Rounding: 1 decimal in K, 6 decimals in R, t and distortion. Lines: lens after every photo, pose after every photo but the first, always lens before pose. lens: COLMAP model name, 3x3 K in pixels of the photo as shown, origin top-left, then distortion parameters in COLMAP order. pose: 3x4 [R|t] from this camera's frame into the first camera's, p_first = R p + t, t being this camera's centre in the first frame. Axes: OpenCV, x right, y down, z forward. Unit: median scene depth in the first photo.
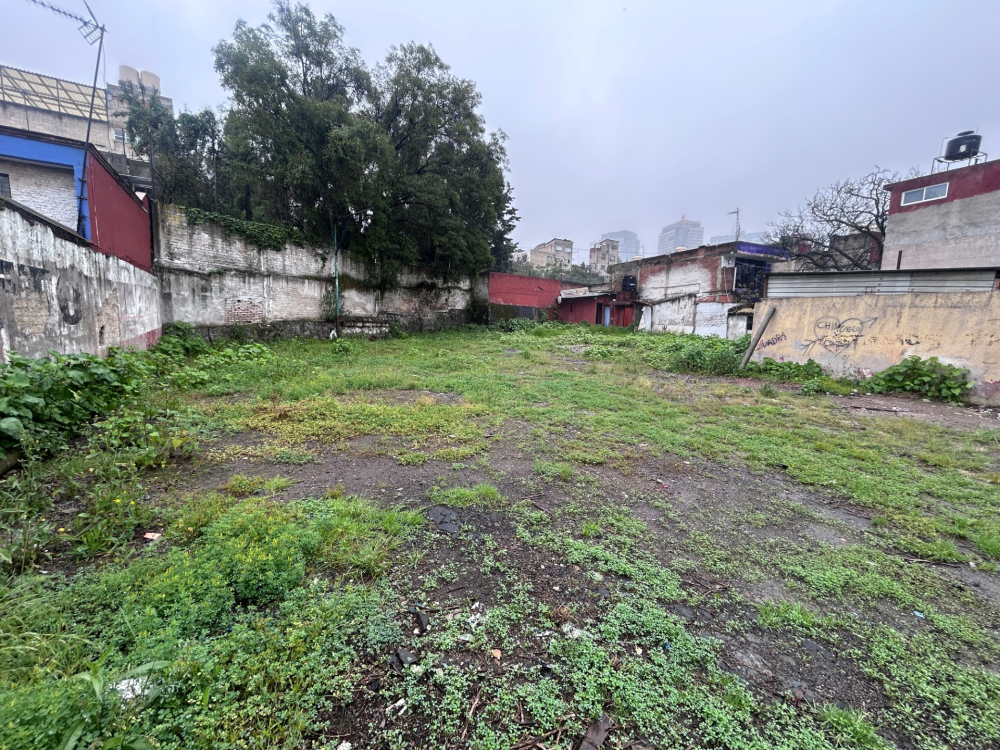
lens RADIAL K [[407.4, 0, 500.9], [0, 407.4, 374.5], [0, 0, 1]] dist [-0.001636, 0.000837]
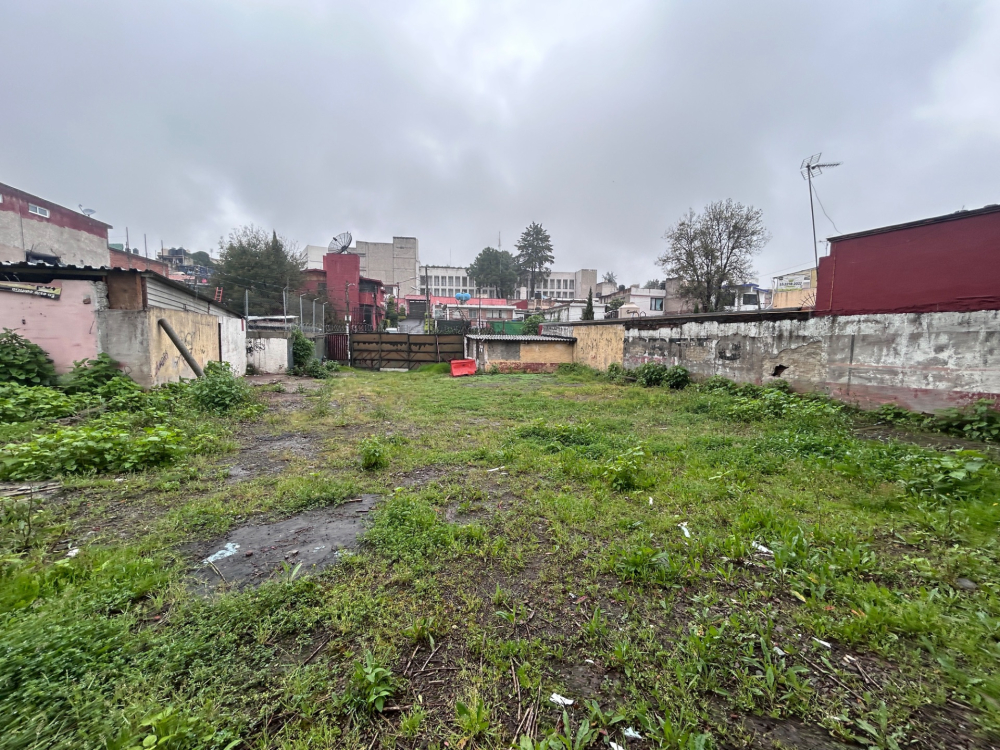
lens RADIAL K [[407.4, 0, 500.5], [0, 407.4, 373.7], [0, 0, 1]] dist [-0.001636, 0.000837]
pose [[-0.979524, -0.062683, 0.191320, -0.073515], [-0.020369, 0.976274, 0.215577, -0.138425], [-0.200294, 0.207266, -0.957561, 0.929034]]
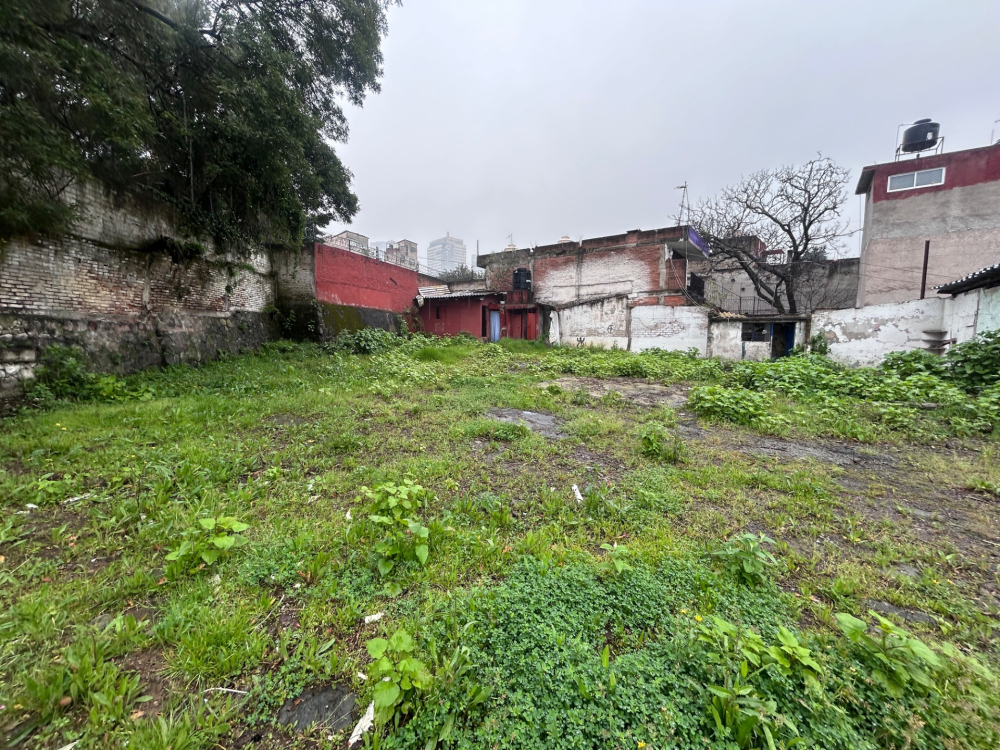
lens RADIAL K [[407.4, 0, 501.2], [0, 407.4, 374.3], [0, 0, 1]] dist [-0.001636, 0.000837]
pose [[0.855013, -0.067324, 0.514218, -0.137299], [0.080722, 0.996730, -0.003722, -0.078772], [-0.512286, 0.044691, 0.857651, 0.568600]]
